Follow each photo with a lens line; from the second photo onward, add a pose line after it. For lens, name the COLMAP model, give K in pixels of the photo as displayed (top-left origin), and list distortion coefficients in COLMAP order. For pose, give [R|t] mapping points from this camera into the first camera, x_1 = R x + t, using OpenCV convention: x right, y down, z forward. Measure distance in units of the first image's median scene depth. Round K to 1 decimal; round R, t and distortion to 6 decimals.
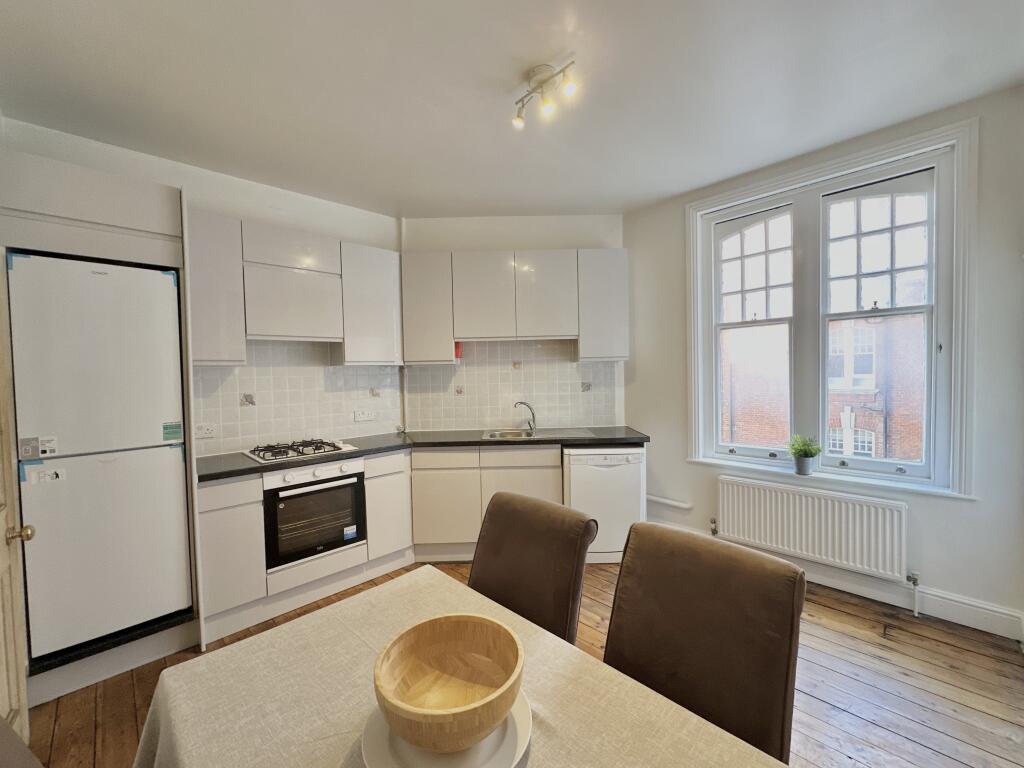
lens RADIAL K [[407.0, 0, 513.7], [0, 407.0, 382.9], [0, 0, 1]] dist [-0.000775, -0.000075]
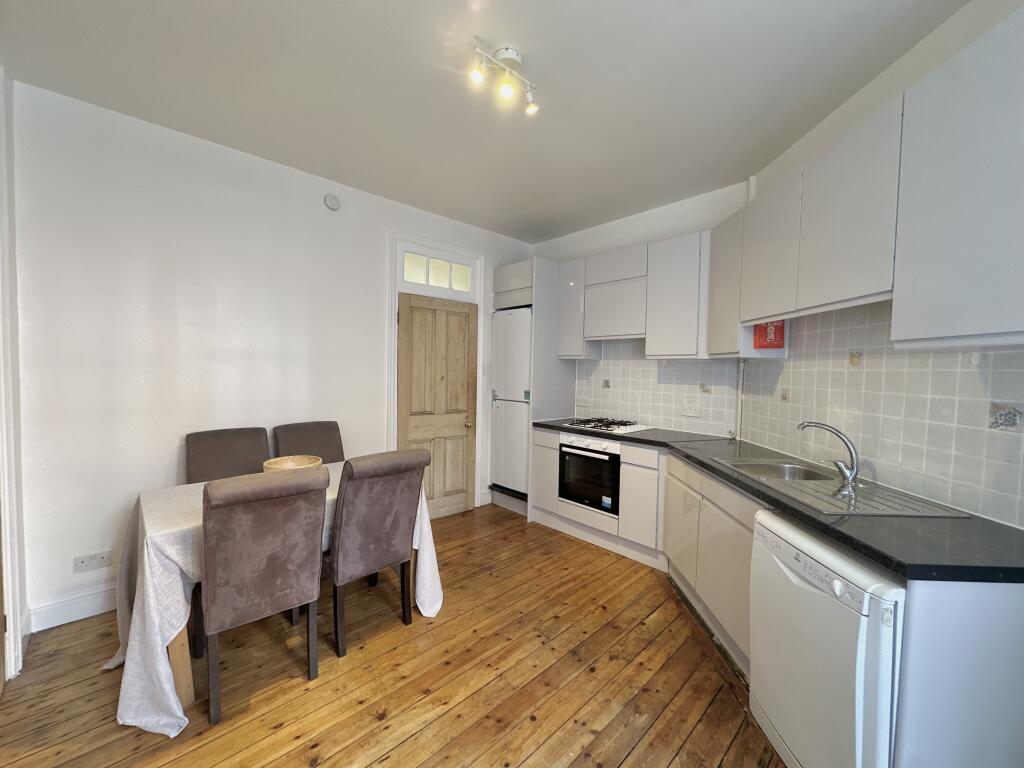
lens RADIAL K [[407.0, 0, 513.7], [0, 407.0, 384.3], [0, 0, 1]] dist [-0.000775, -0.000075]
pose [[-0.017133, 0.062029, -0.997927, 0.640774], [-0.045016, 0.997014, 0.062745, -0.026281], [0.998839, 0.045998, -0.014290, 0.629792]]
